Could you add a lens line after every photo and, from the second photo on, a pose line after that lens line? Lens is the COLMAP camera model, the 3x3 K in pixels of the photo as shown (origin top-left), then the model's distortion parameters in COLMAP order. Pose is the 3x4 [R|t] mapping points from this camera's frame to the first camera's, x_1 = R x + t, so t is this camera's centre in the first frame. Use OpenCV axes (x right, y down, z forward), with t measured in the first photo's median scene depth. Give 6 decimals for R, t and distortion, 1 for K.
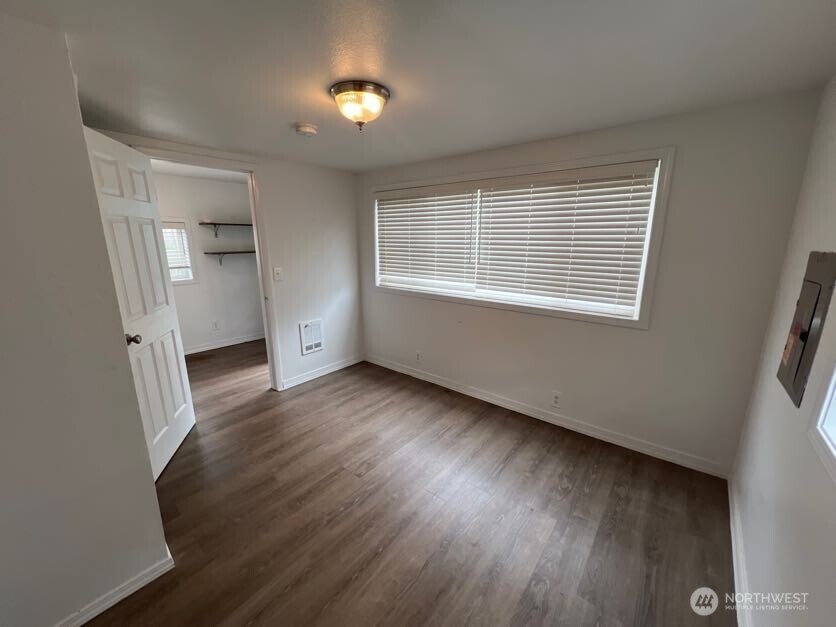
lens RADIAL K [[331.0, 0, 415.8], [0, 331.0, 314.4], [0, 0, 1]] dist [-0.001081, 0.000026]
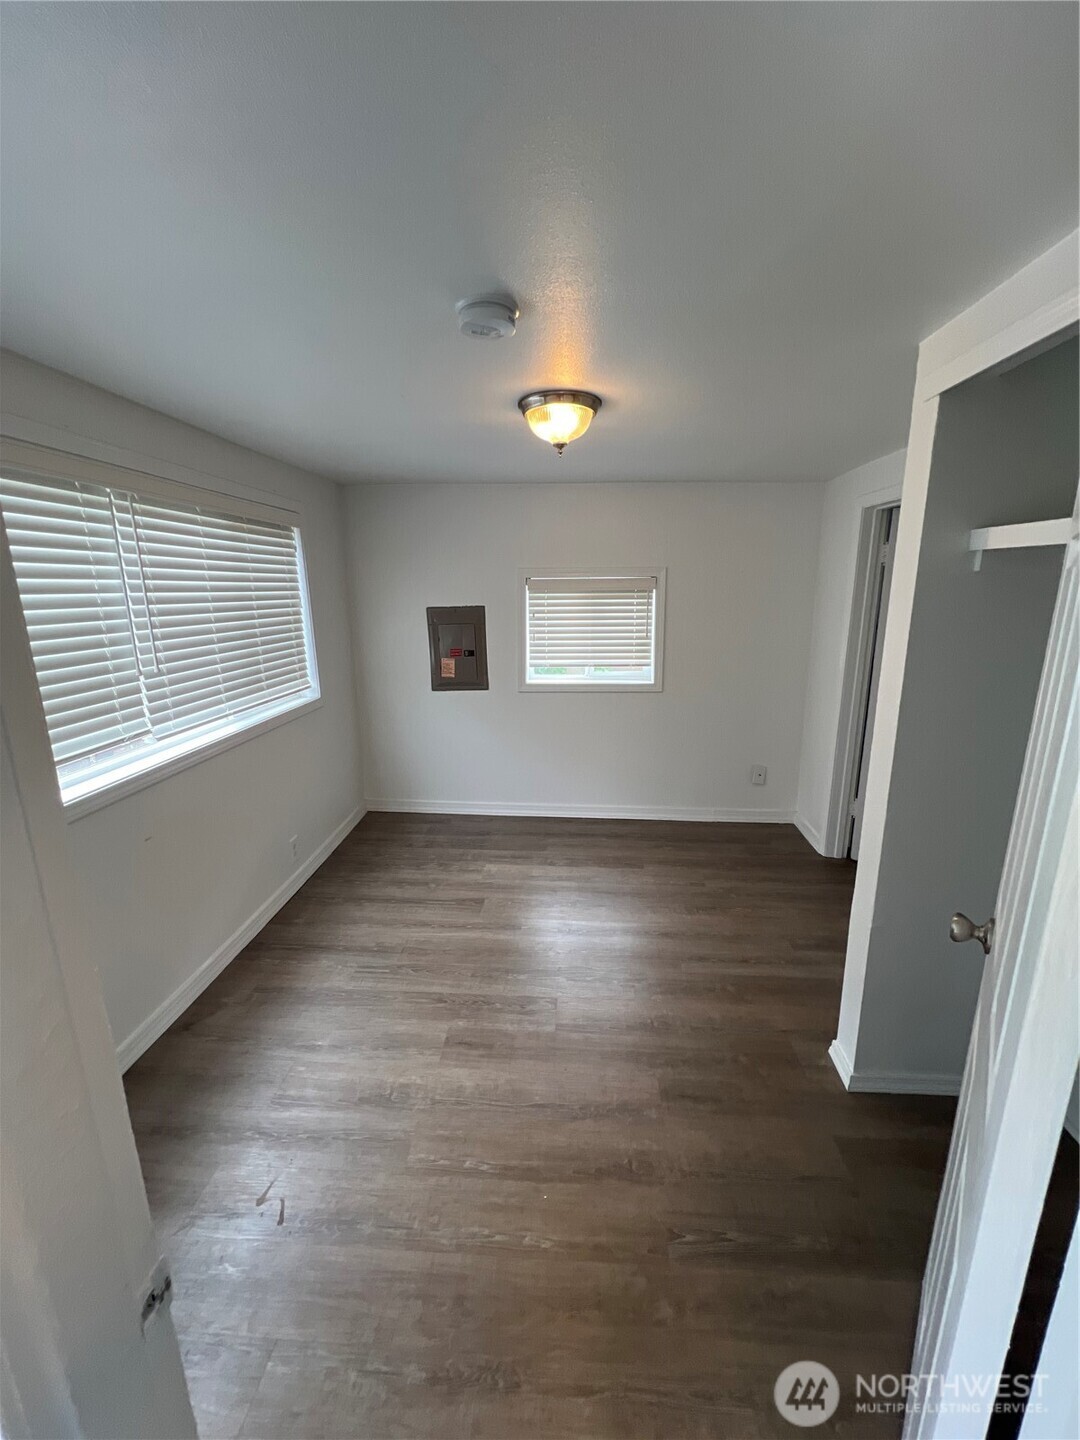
lens RADIAL K [[570.1, 0, 551.9], [0, 570.1, 721.9], [0, 0, 1]] dist [-0.001081, 0.000026]
pose [[-0.589734, -0.182088, 0.786802, -0.861612], [0.189512, 0.915844, 0.353997, -0.330393], [-0.785047, 0.357873, -0.505597, 1.304606]]
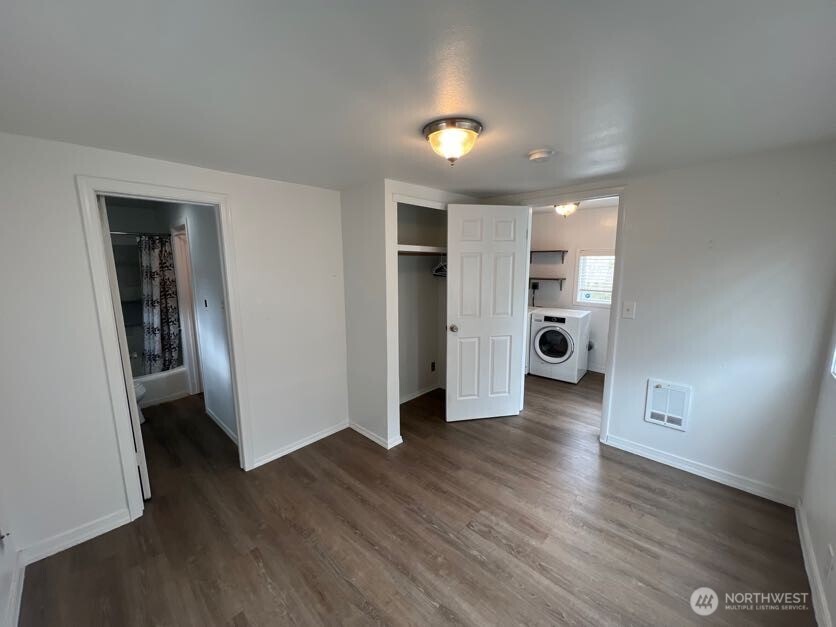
lens RADIAL K [[331.0, 0, 415.8], [0, 331.0, 314.4], [0, 0, 1]] dist [-0.001081, 0.000026]
pose [[-0.079292, 0.154565, -0.984796, 0.635491], [-0.220323, 0.960758, 0.168531, -0.191162], [0.972199, 0.230336, -0.042126, 0.739528]]
